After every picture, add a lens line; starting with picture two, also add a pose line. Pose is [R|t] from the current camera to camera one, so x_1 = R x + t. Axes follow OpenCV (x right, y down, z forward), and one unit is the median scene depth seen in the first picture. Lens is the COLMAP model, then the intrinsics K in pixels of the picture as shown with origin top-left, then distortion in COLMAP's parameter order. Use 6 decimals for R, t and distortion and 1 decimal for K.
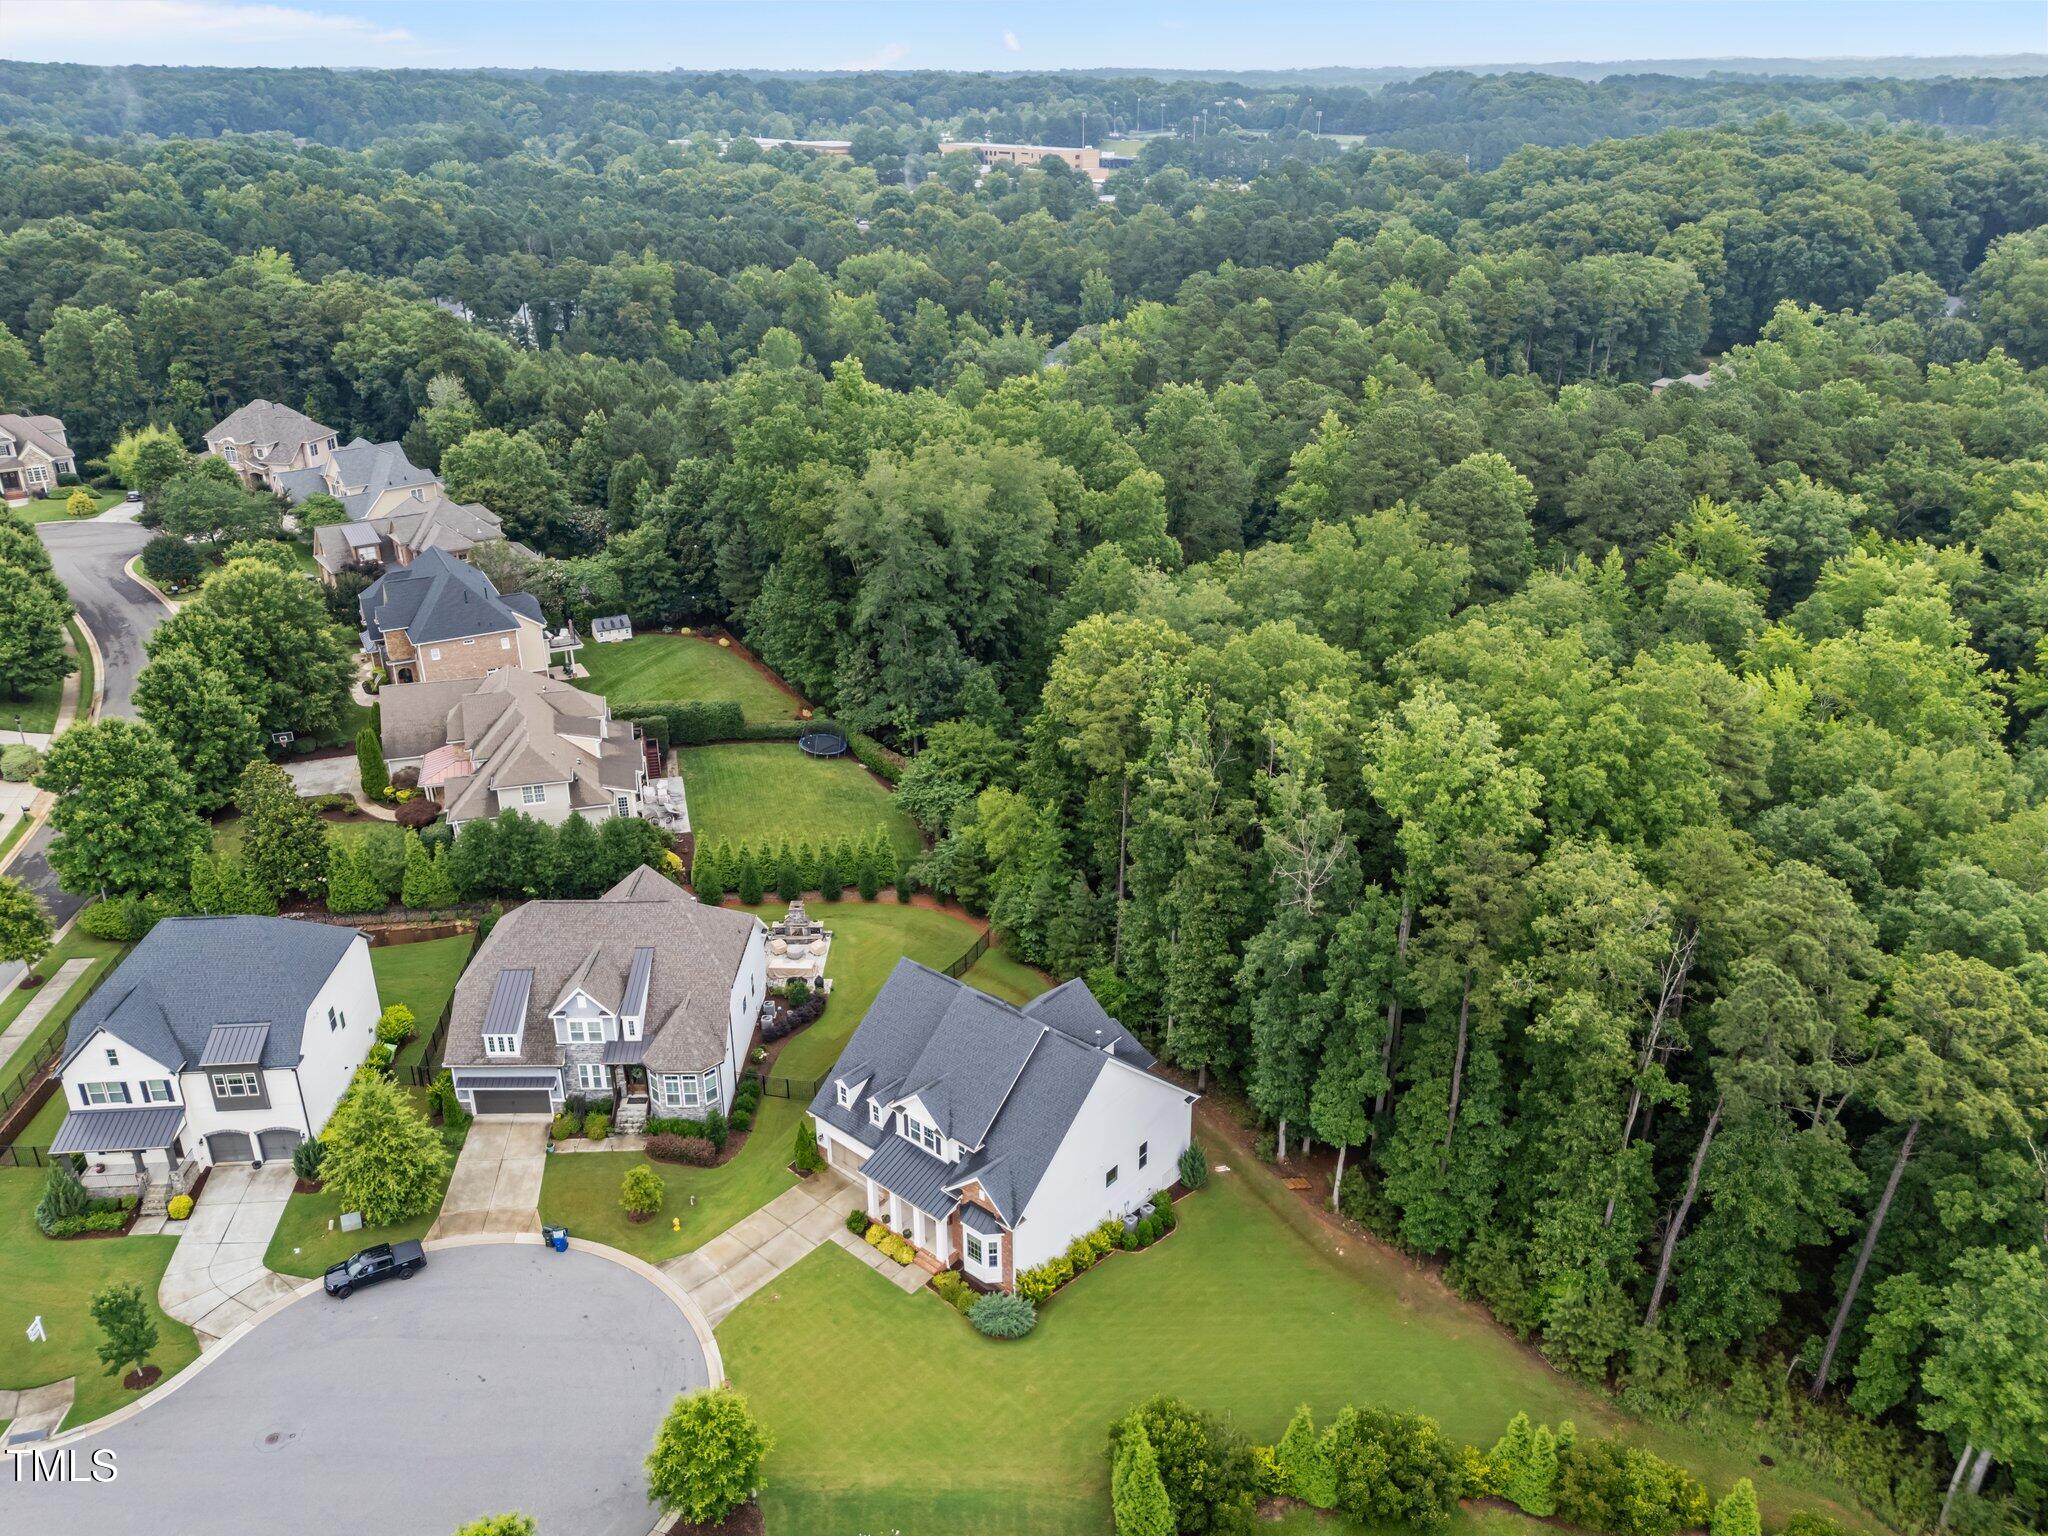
lens RADIAL K [[1561.4, 0, 1018.4], [0, 1561.4, 739.5], [0, 0, 1]] dist [0.082431, -0.072395]
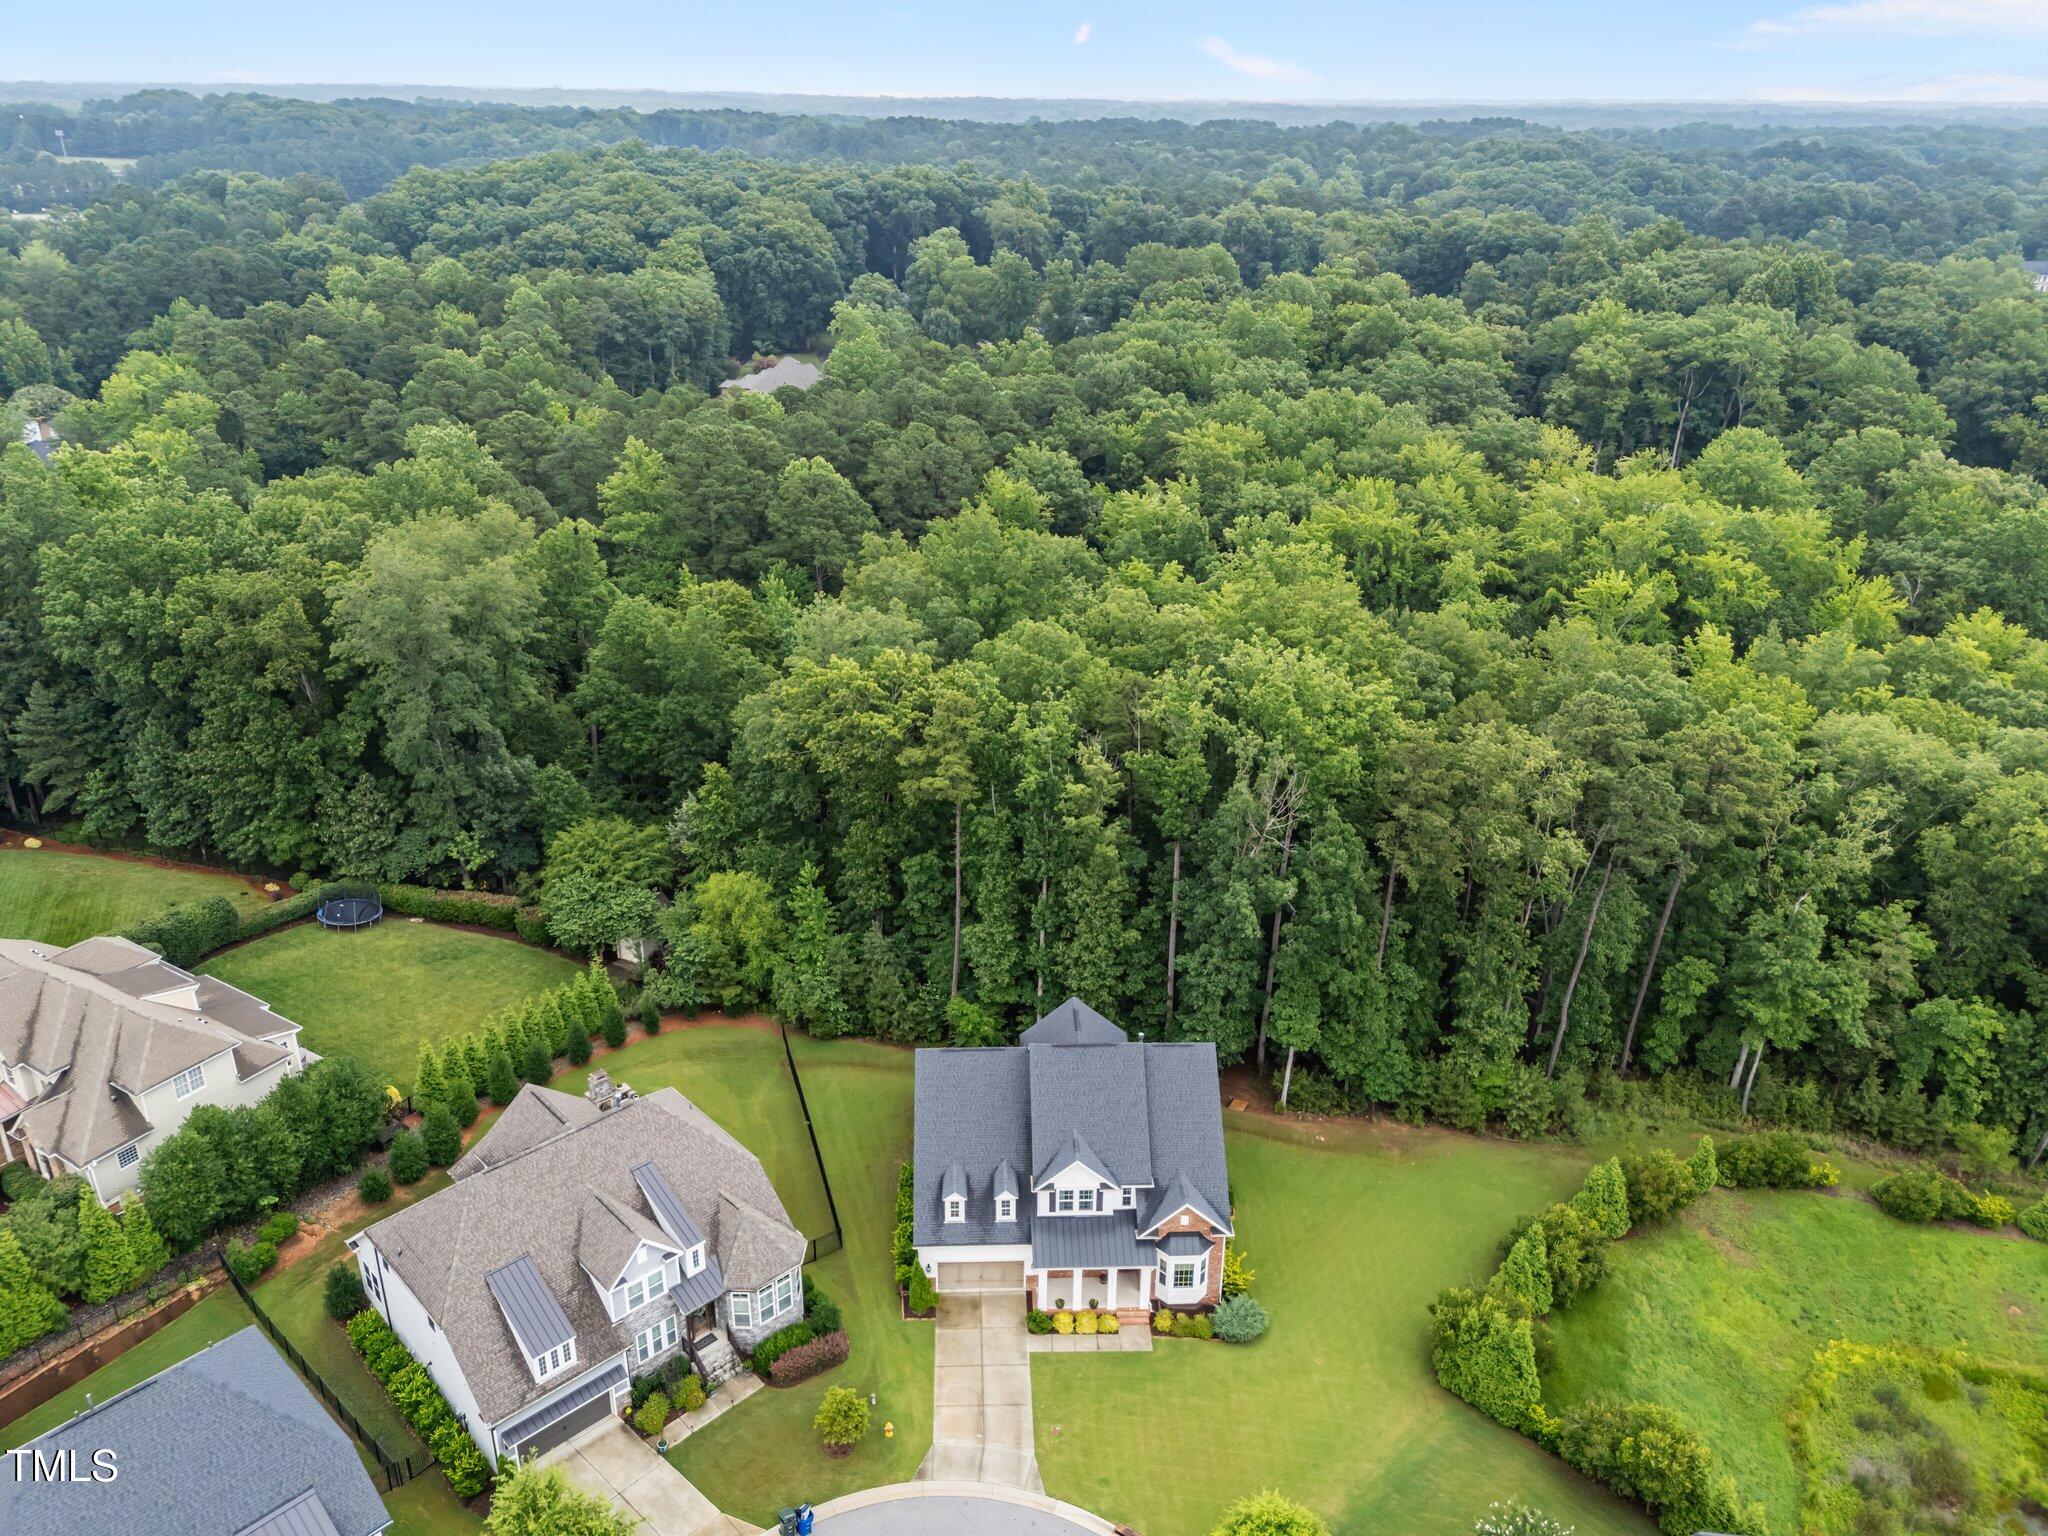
lens RADIAL K [[1515.5, 0, 1024.0], [0, 1515.5, 768.0], [0, 0, 1]] dist [0.043243, -0.003688]
pose [[0.727010, -0.268162, 0.632096, -0.551567], [0.260240, 0.959513, 0.107749, -0.098075], [-0.635399, 0.086162, 0.767362, 0.272657]]
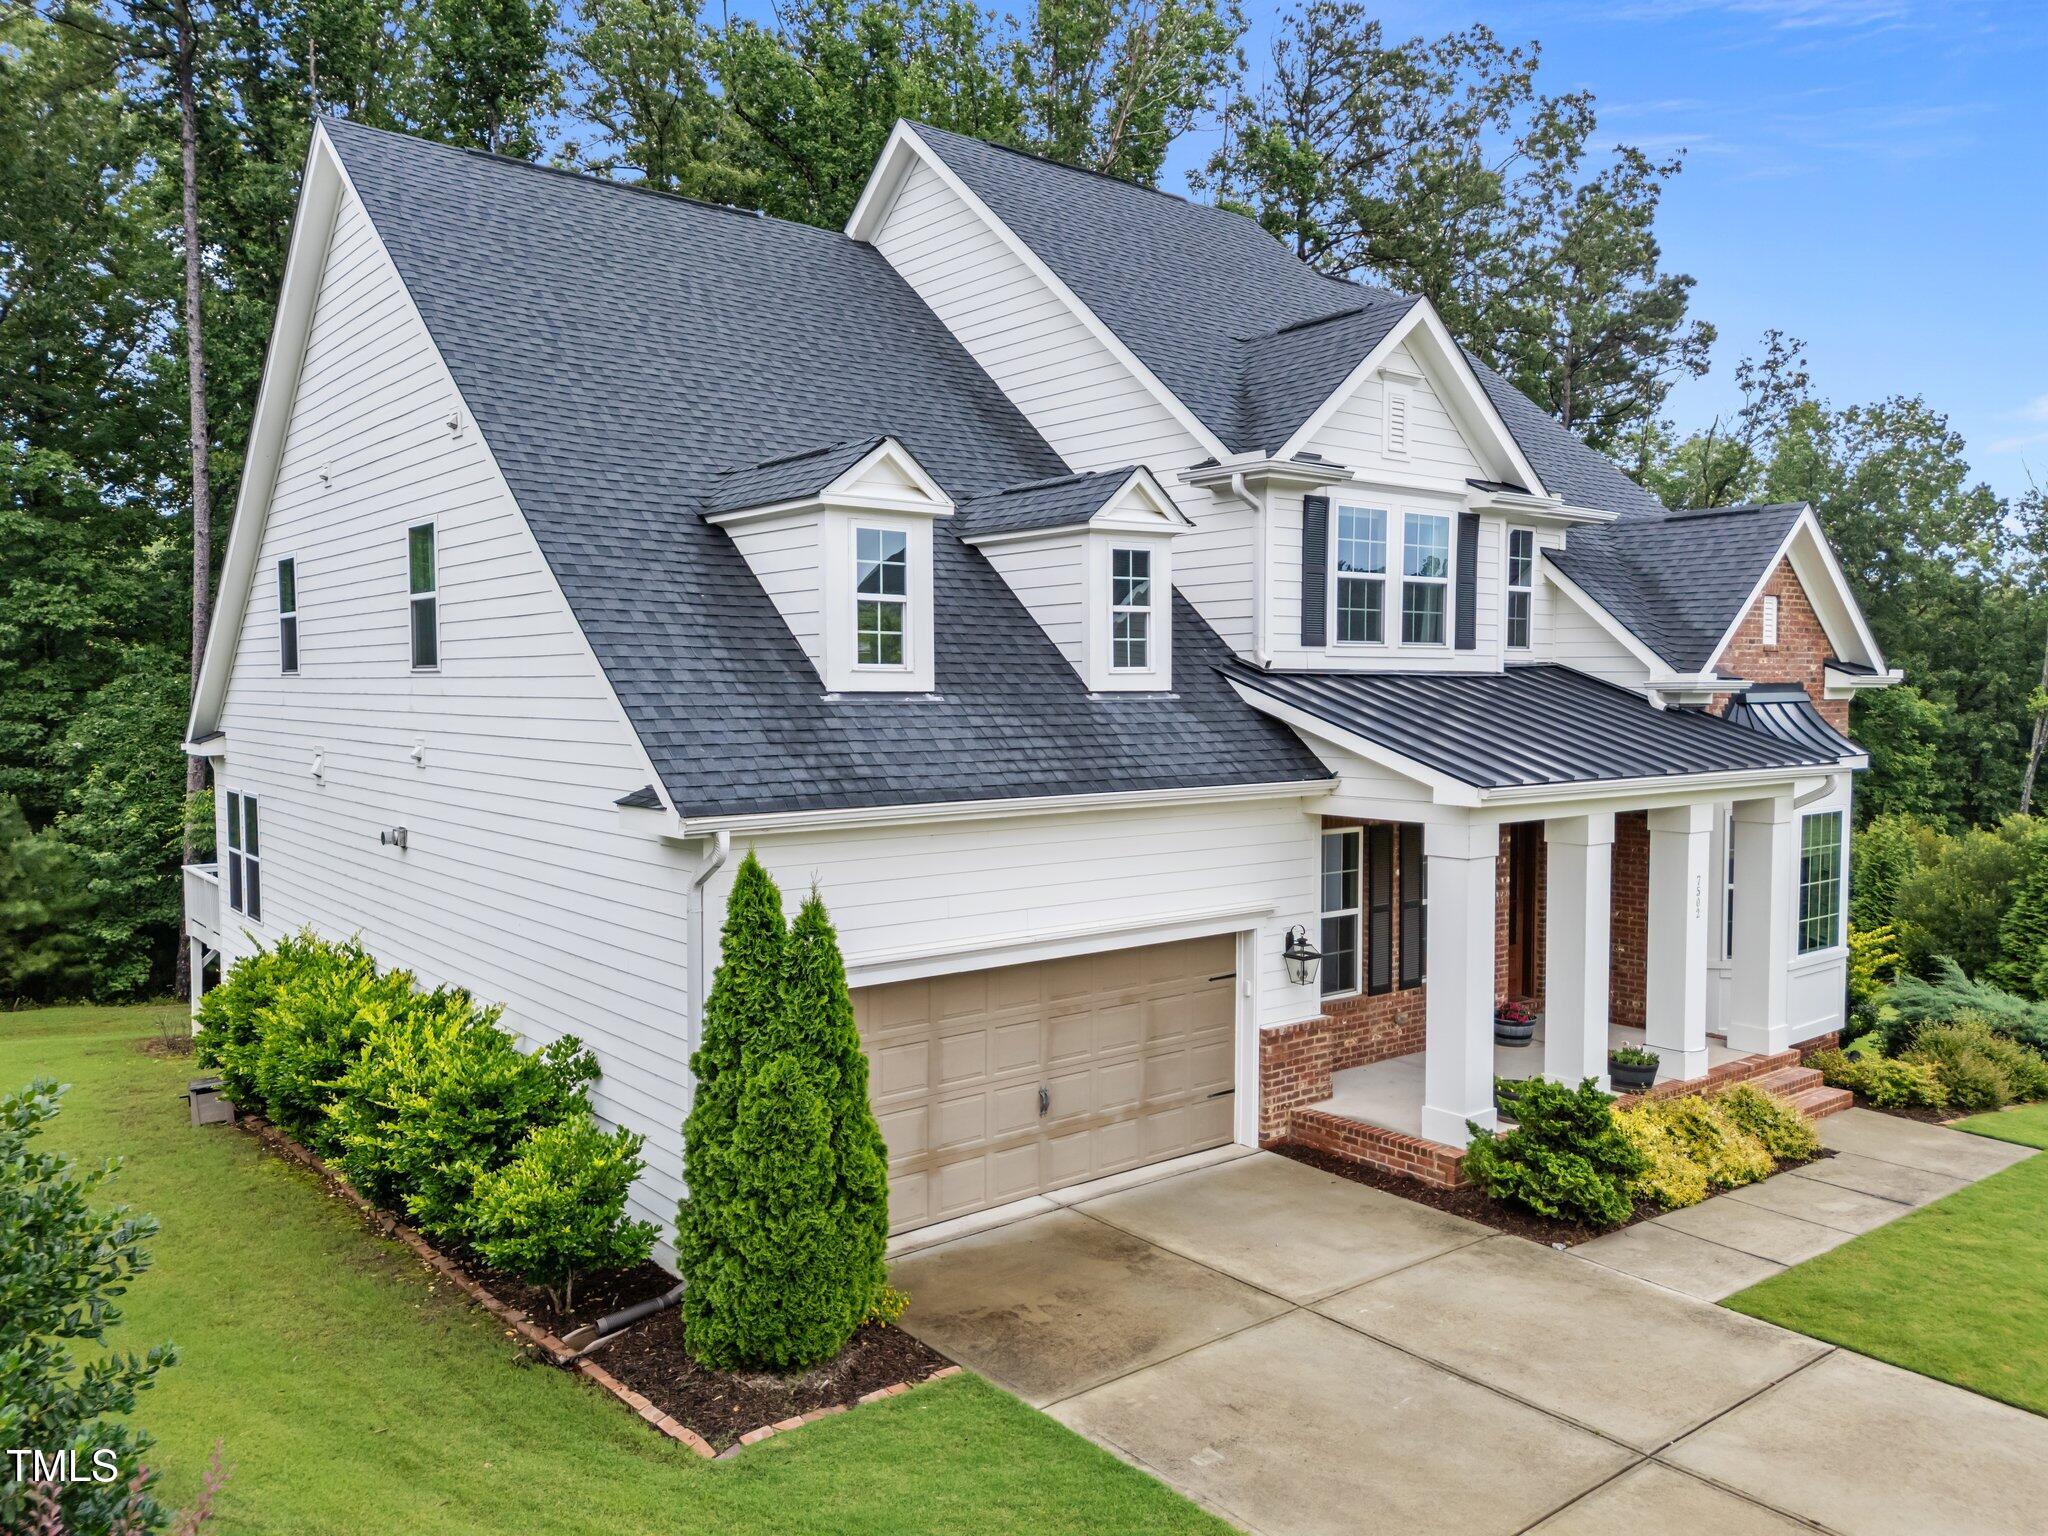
lens RADIAL K [[1499.8, 0, 1026.1], [0, 1499.8, 778.7], [0, 0, 1]] dist [0.074403, -0.062546]
pose [[0.178276, -0.057670, 0.982289, -0.230638], [0.387683, 0.921649, -0.016251, 0.241106], [-0.904389, 0.383714, 0.186666, 0.942641]]
